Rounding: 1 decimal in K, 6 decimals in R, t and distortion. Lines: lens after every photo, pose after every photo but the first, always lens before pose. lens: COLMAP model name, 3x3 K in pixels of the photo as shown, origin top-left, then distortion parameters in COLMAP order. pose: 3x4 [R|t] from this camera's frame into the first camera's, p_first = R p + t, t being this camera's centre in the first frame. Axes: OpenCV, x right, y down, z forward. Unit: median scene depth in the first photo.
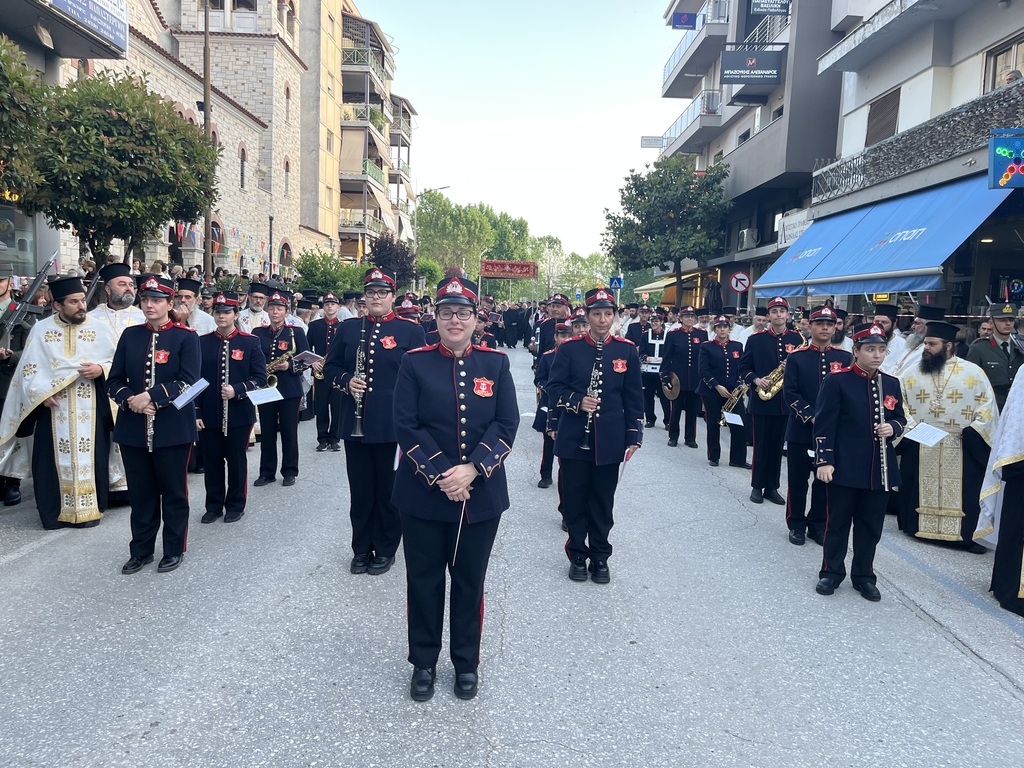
lens RADIAL K [[770.8, 0, 512.0], [0, 770.8, 384.0], [0, 0, 1]] dist [0.071920, -0.088254]
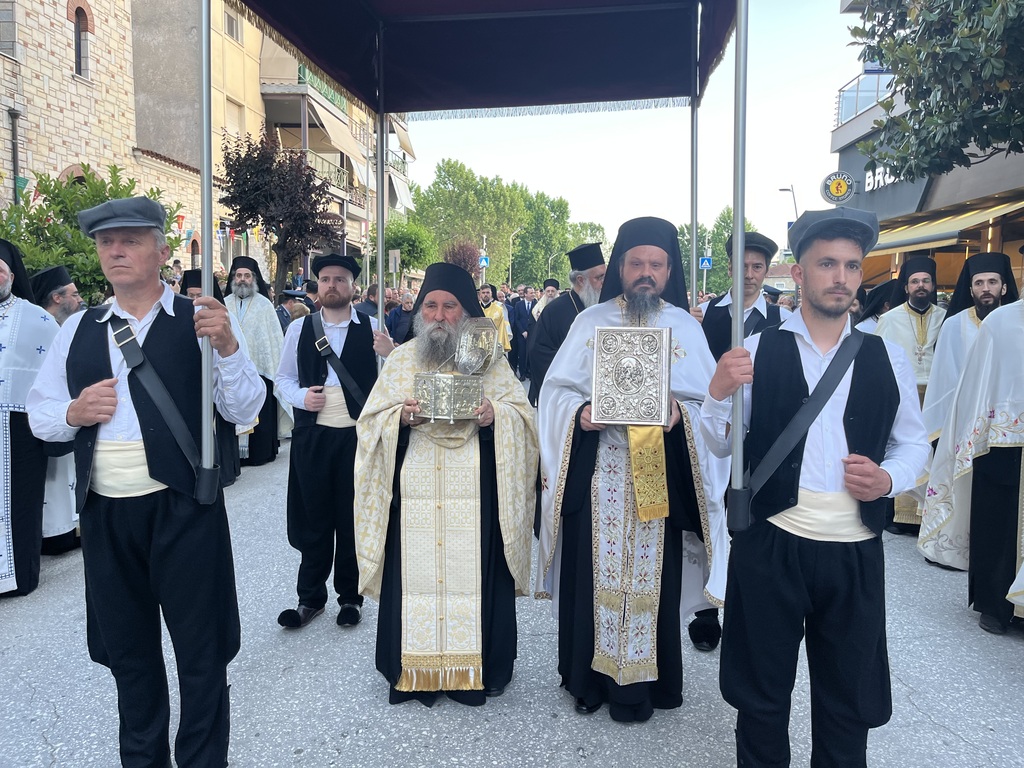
lens RADIAL K [[770.8, 0, 512.0], [0, 770.8, 384.0], [0, 0, 1]] dist [0.071920, -0.088254]
pose [[0.998462, -0.016204, -0.053012, 0.000404], [0.016533, 0.999847, 0.005780, -0.060499], [0.052910, -0.006647, 0.998577, 0.629564]]
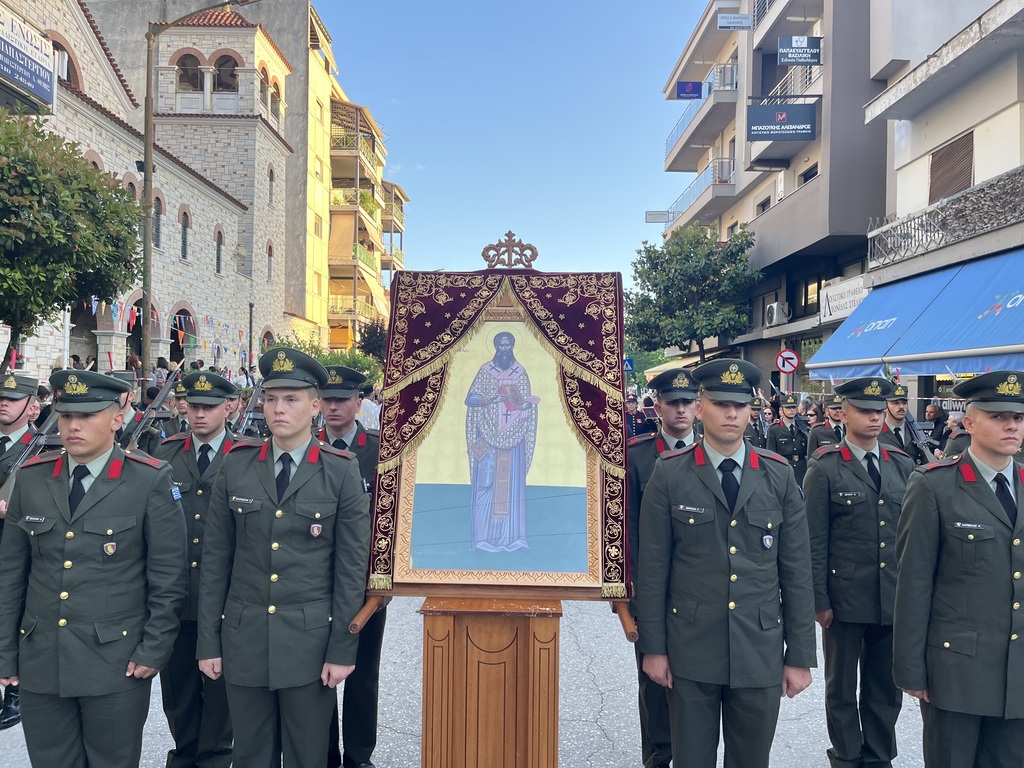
lens RADIAL K [[770.8, 0, 512.0], [0, 770.8, 384.0], [0, 0, 1]] dist [0.071920, -0.088254]
pose [[0.999689, -0.024066, 0.006566, -0.008788], [0.024632, 0.993906, -0.107447, -0.014308], [-0.003940, 0.107576, 0.994189, 0.099709]]
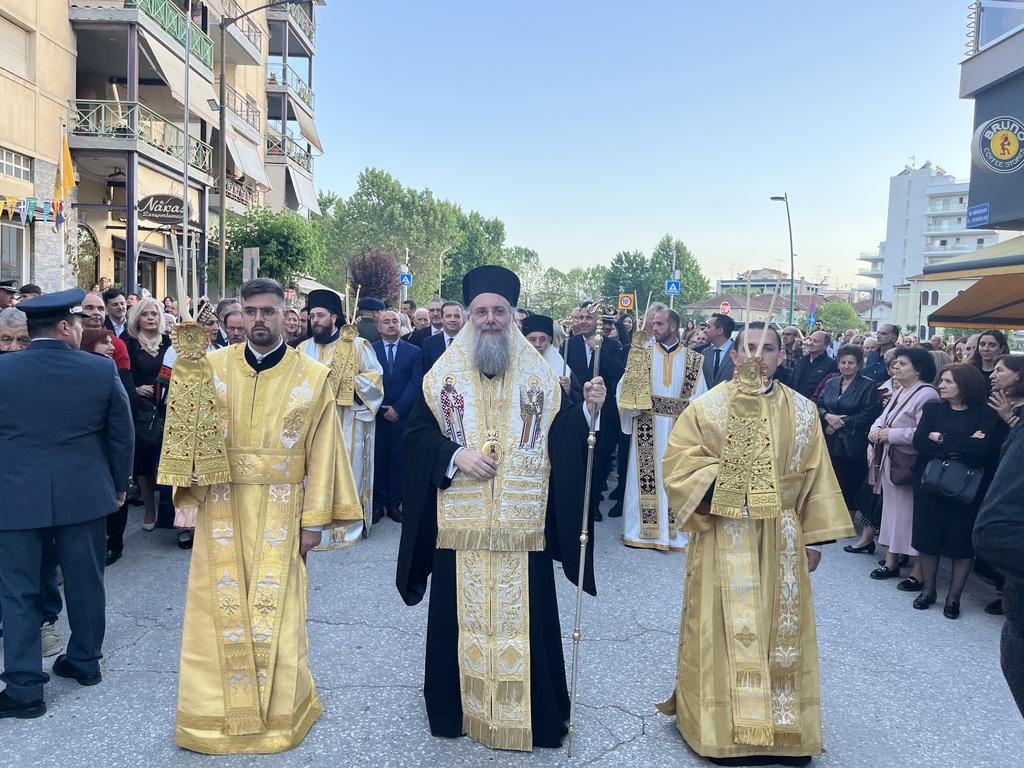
lens RADIAL K [[770.8, 0, 512.0], [0, 770.8, 384.0], [0, 0, 1]] dist [0.071920, -0.088254]
pose [[0.999354, -0.003564, 0.035760, -0.004716], [0.004515, 0.999637, -0.026559, -0.091307], [-0.035653, 0.026703, 0.999007, 0.907589]]
